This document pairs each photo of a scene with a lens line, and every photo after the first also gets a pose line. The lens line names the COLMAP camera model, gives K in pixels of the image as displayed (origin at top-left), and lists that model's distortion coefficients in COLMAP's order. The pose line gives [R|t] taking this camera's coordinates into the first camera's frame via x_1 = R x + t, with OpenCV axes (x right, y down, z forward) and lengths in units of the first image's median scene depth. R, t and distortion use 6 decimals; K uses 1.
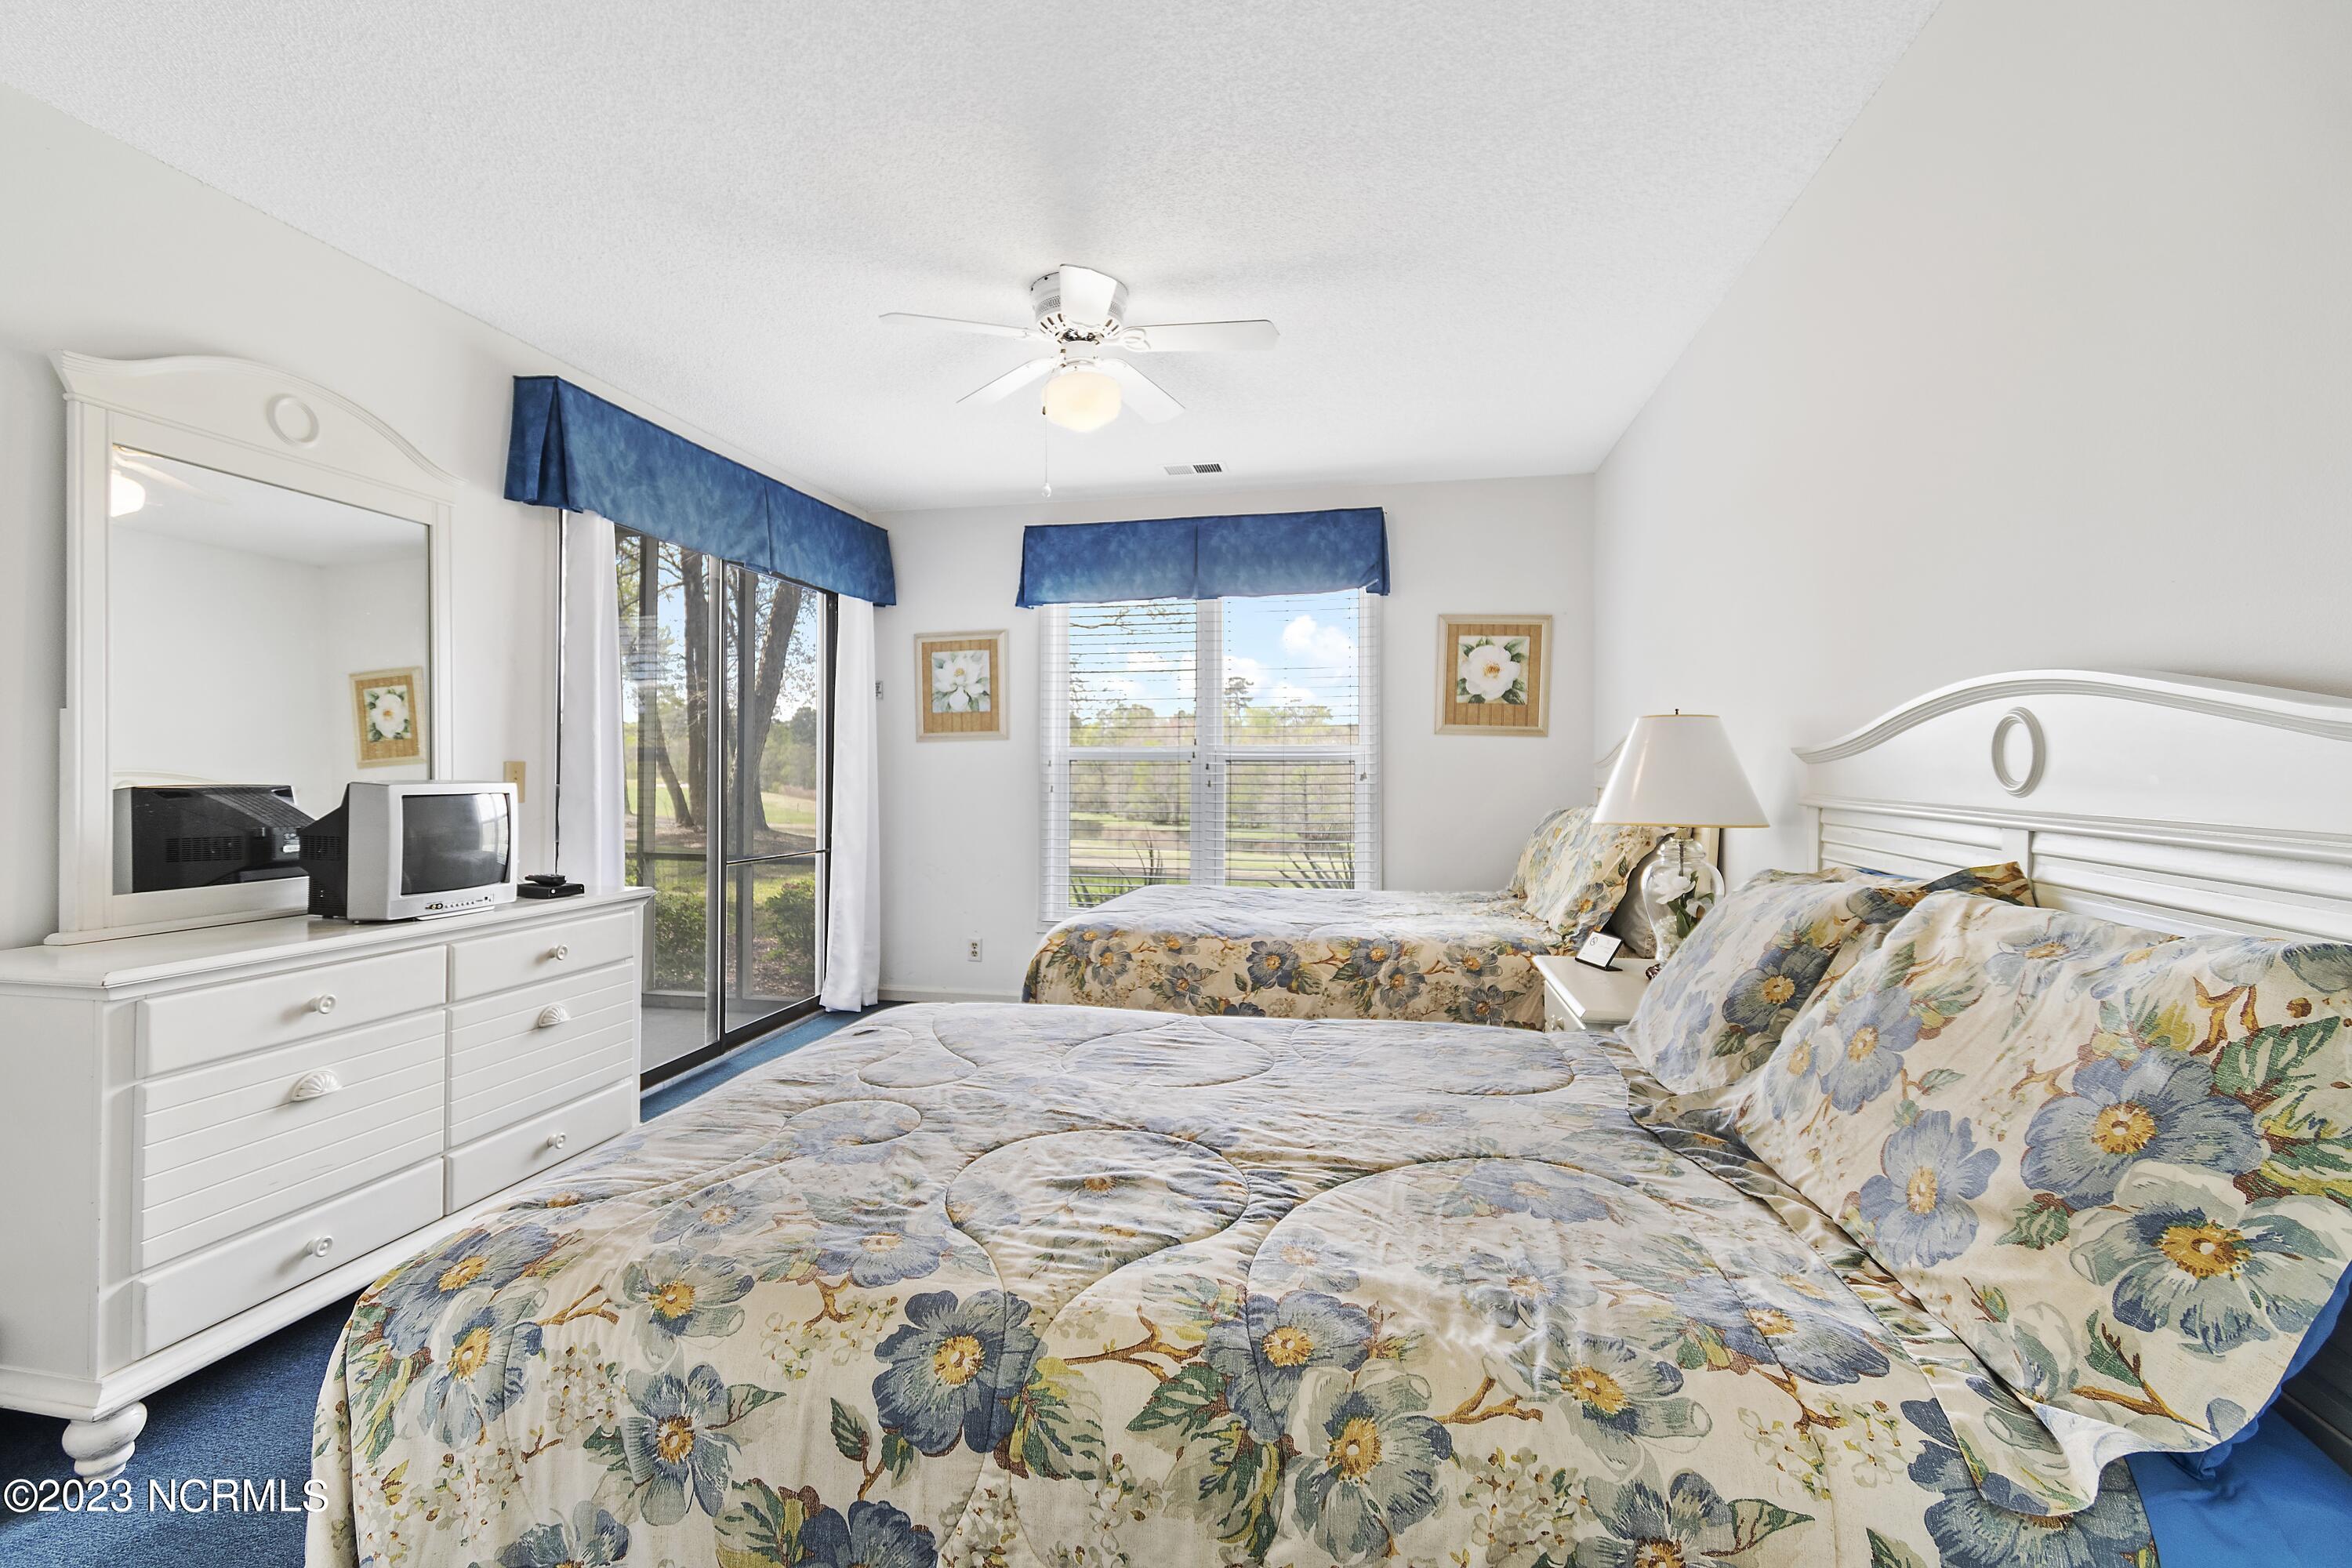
lens RADIAL K [[1039.4, 0, 1168.6], [0, 1039.4, 760.7], [0, 0, 1]] dist [0.002864, -0.000102]
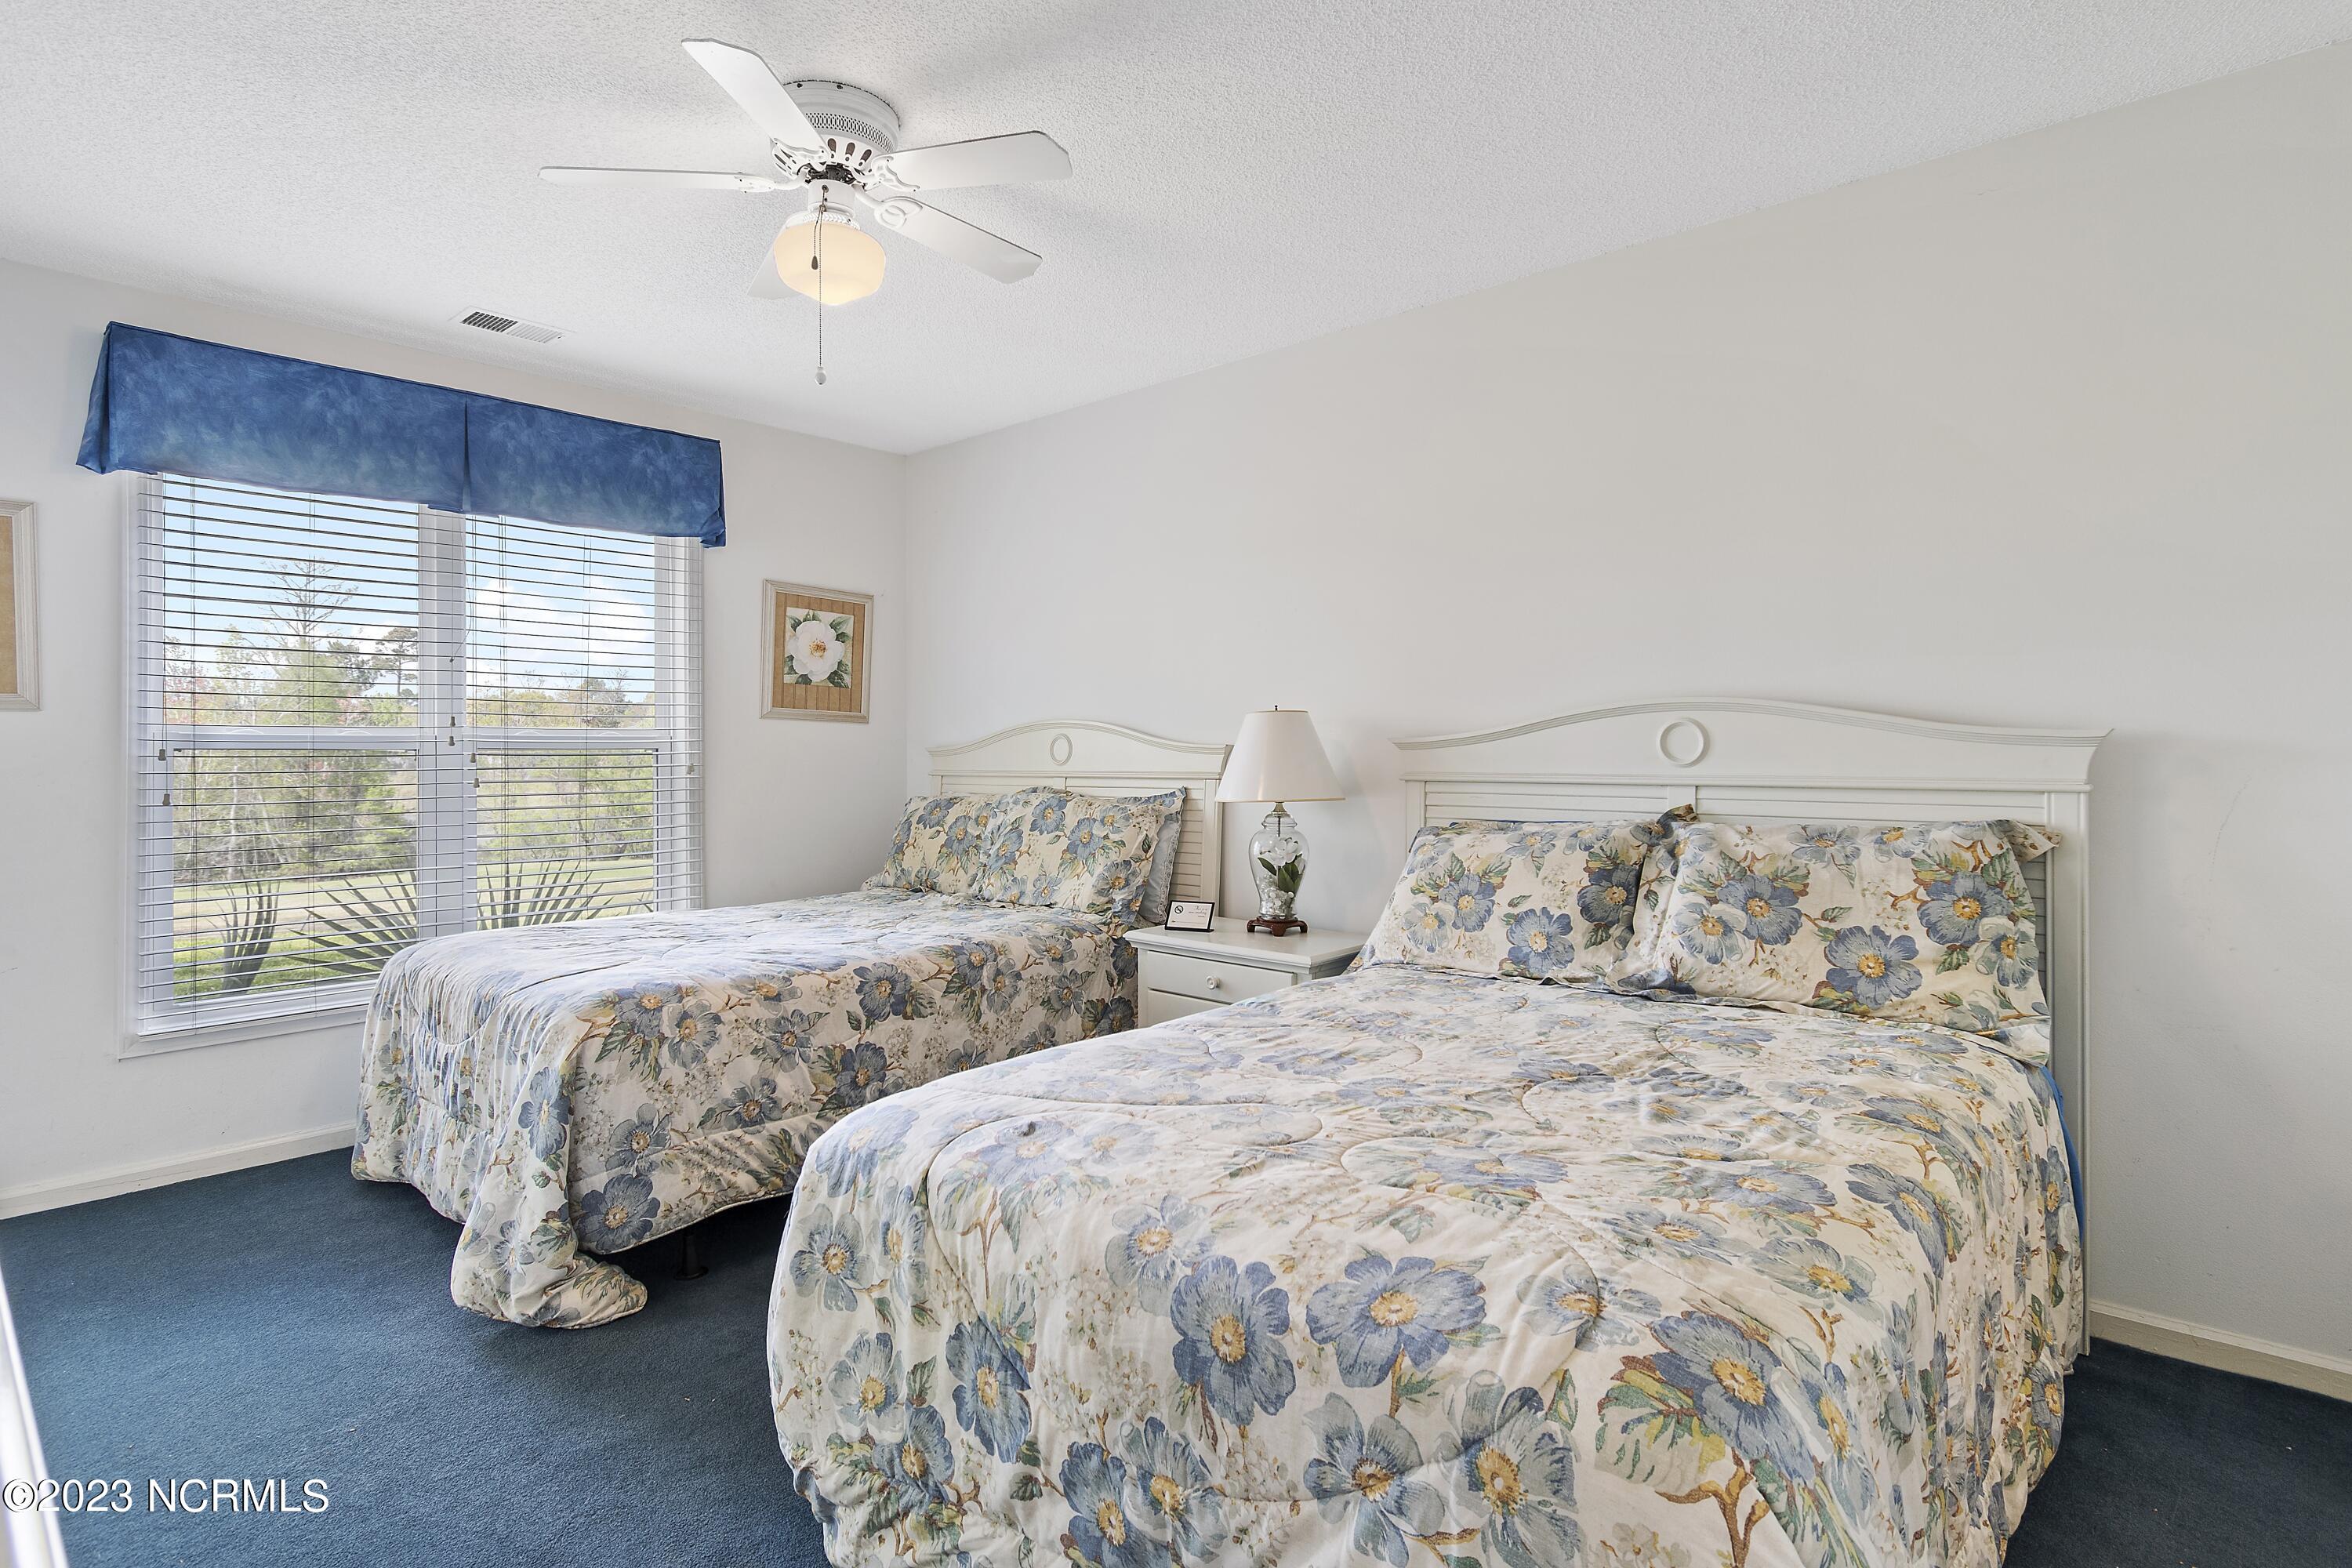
lens RADIAL K [[1162.1, 0, 1167.2], [0, 1162.1, 765.9], [0, 0, 1]] dist [0.002636, -0.001007]
pose [[0.518977, -0.014318, 0.854668, -0.563485], [0.002325, 0.999880, 0.015340, -0.000089], [-0.854785, -0.005974, 0.518948, 0.308011]]
